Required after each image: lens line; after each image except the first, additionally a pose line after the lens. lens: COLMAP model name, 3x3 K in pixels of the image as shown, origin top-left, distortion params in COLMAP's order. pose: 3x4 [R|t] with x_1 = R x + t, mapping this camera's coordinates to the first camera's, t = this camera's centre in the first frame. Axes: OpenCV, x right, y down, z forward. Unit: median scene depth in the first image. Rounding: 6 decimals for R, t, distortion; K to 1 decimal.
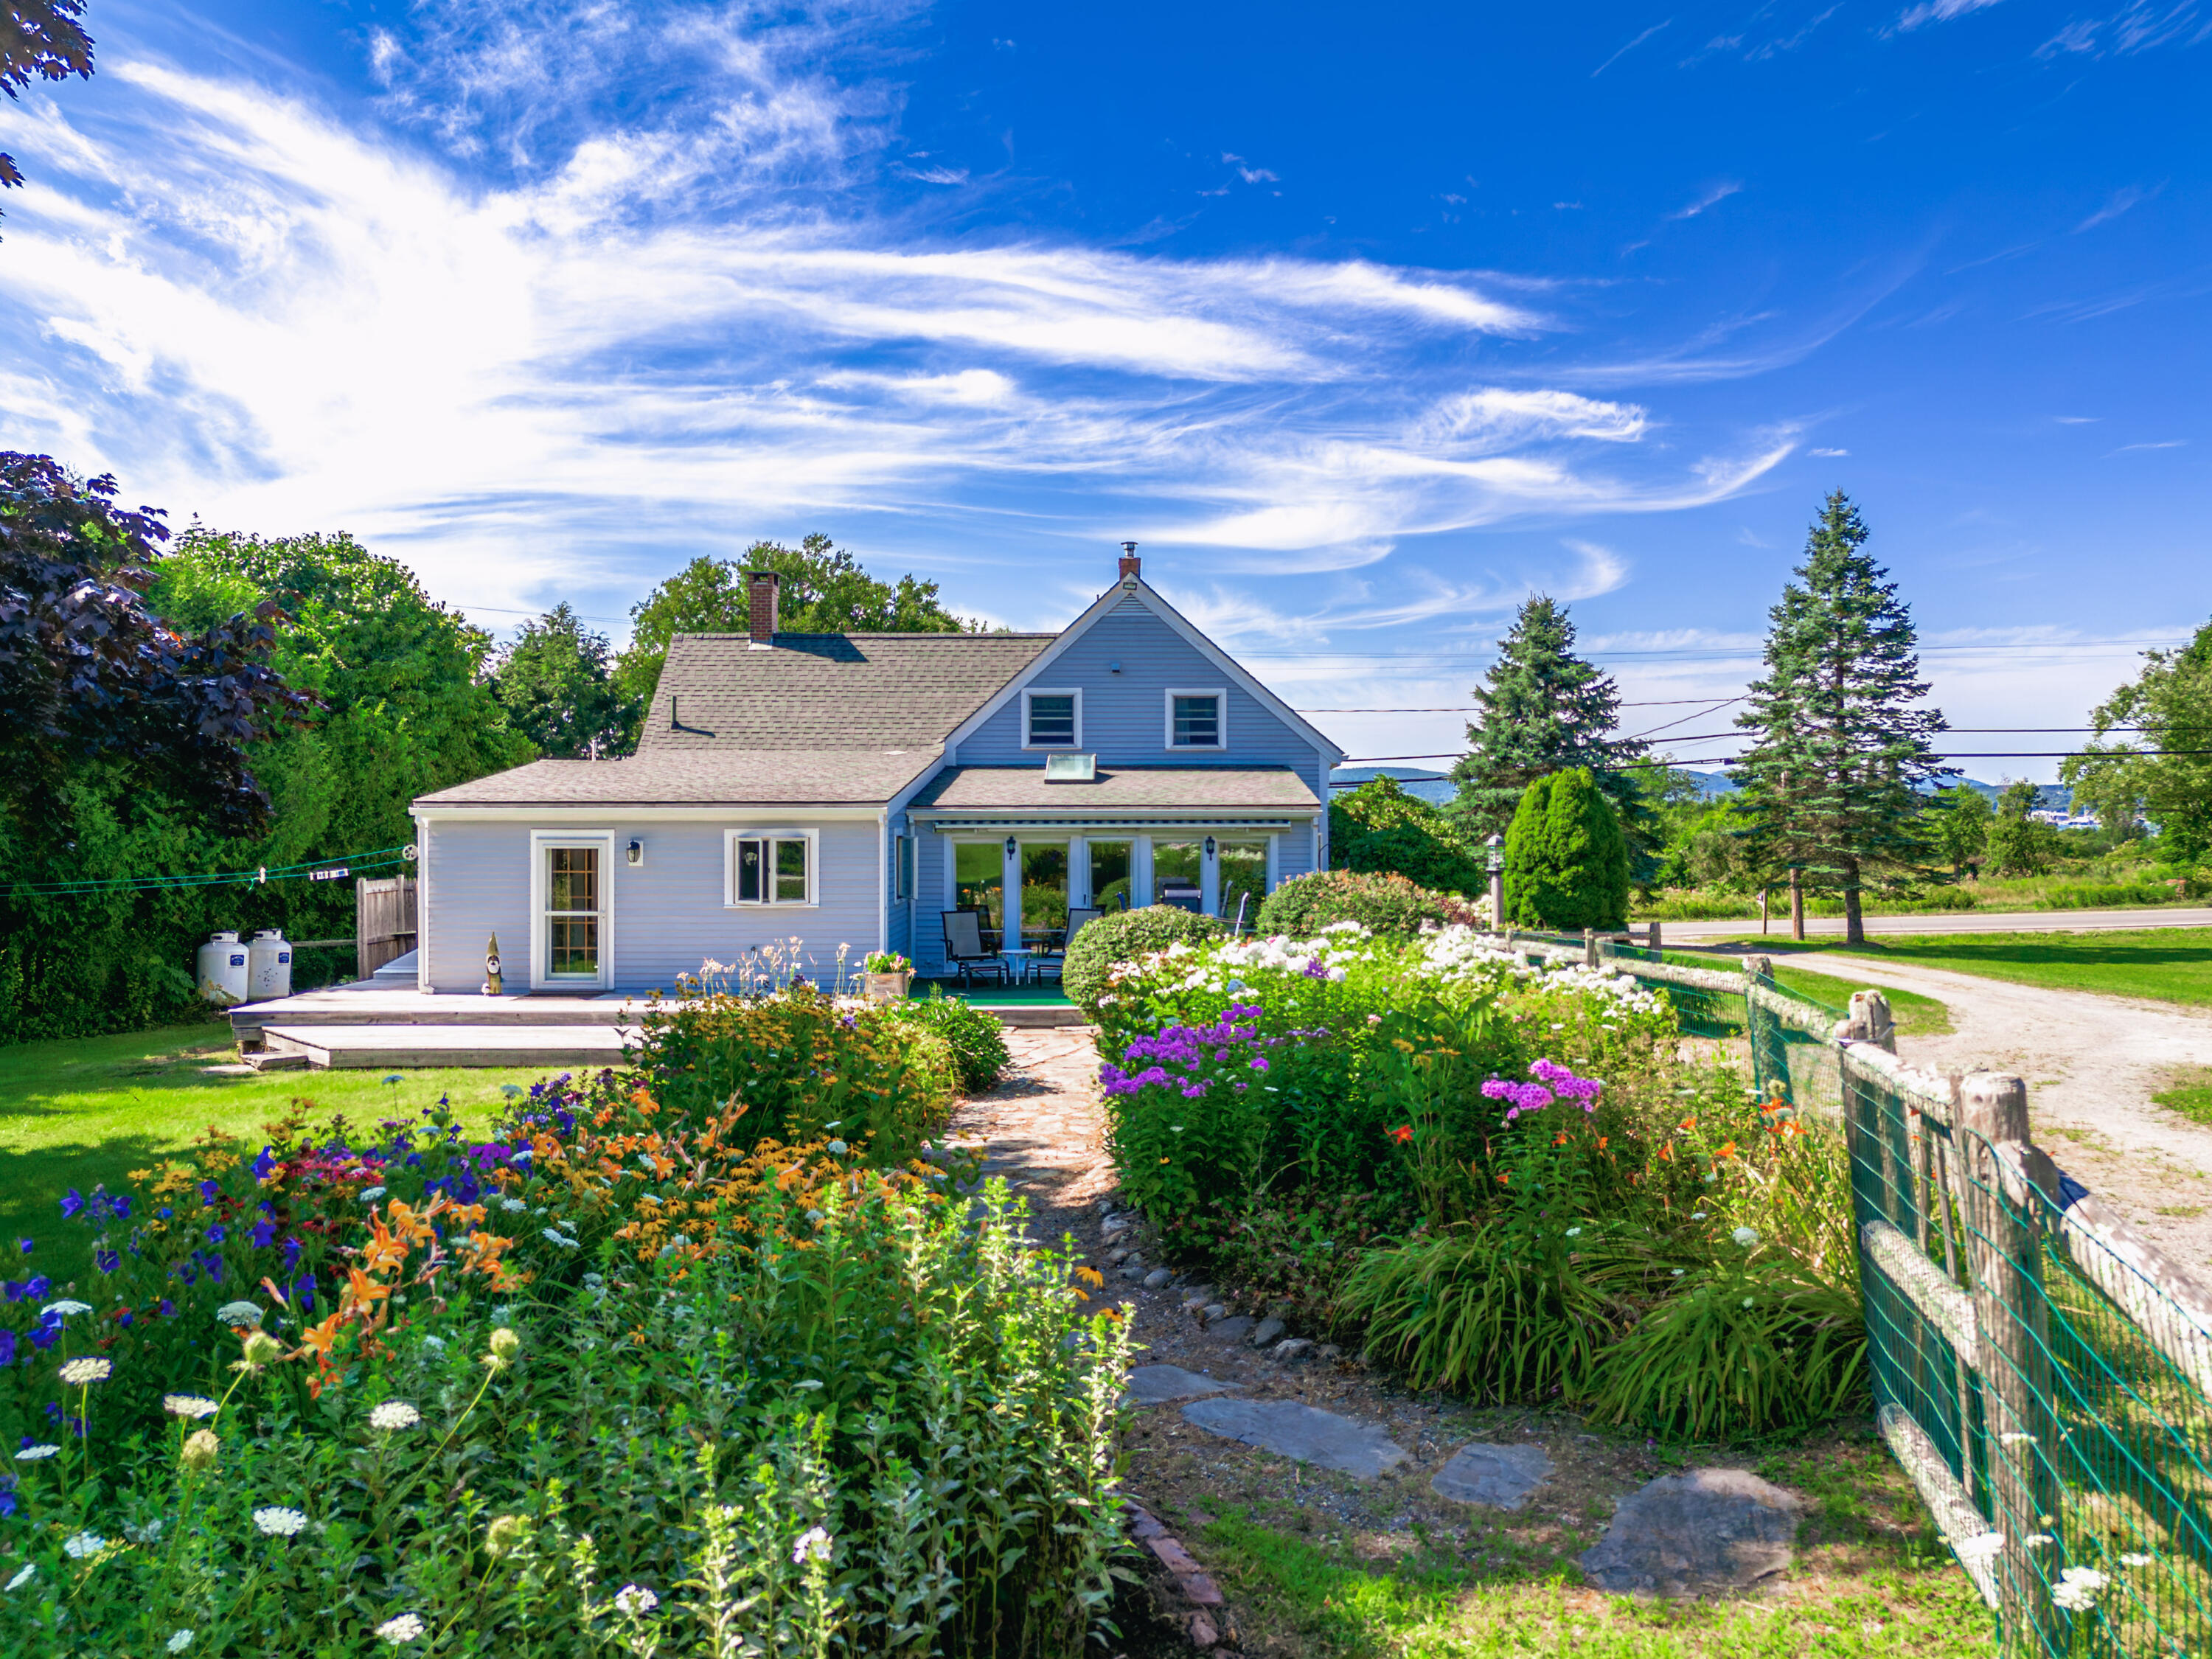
lens RADIAL K [[1580.7, 0, 1109.1], [0, 1580.7, 825.5], [0, 0, 1]] dist [0.021340, -0.031237]
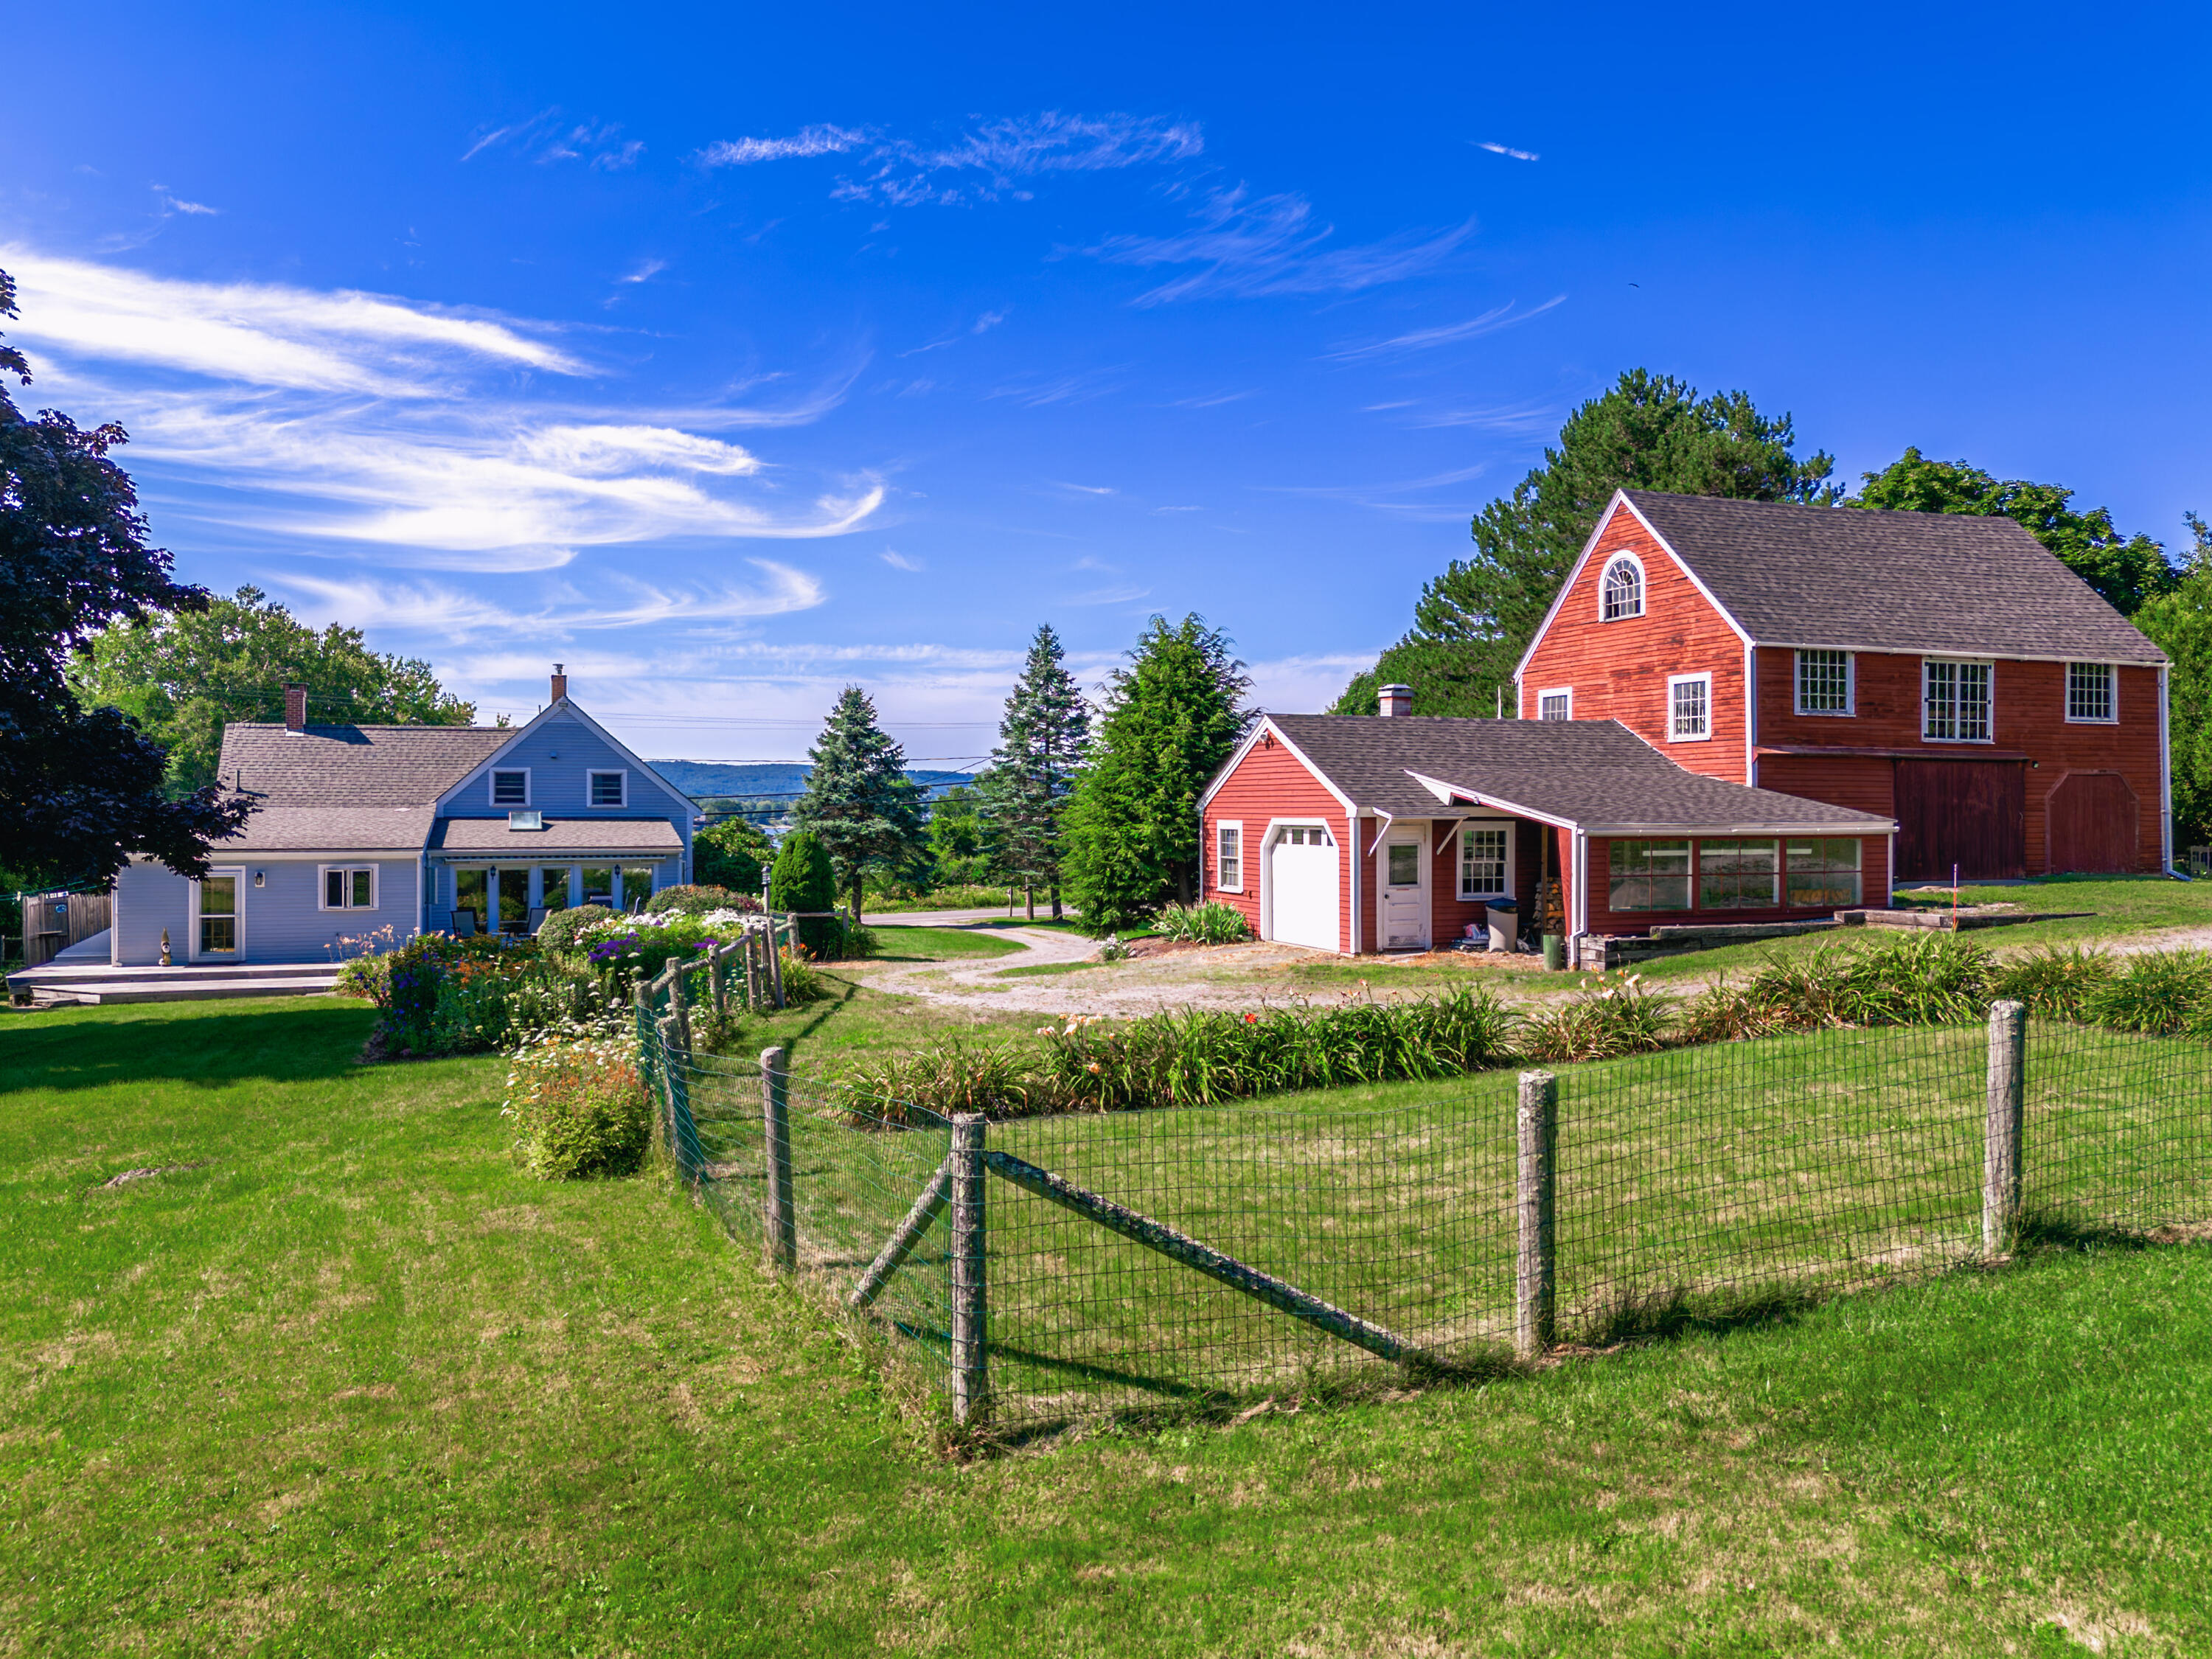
lens RADIAL K [[1580.7, 0, 1111.9], [0, 1580.7, 835.8], [0, 0, 1]] dist [0.021340, -0.031237]
pose [[0.931616, -0.002911, 0.363432, -0.051313], [0.000034, 0.999969, 0.007921, -0.031827], [-0.363444, -0.007367, 0.931587, -0.677567]]
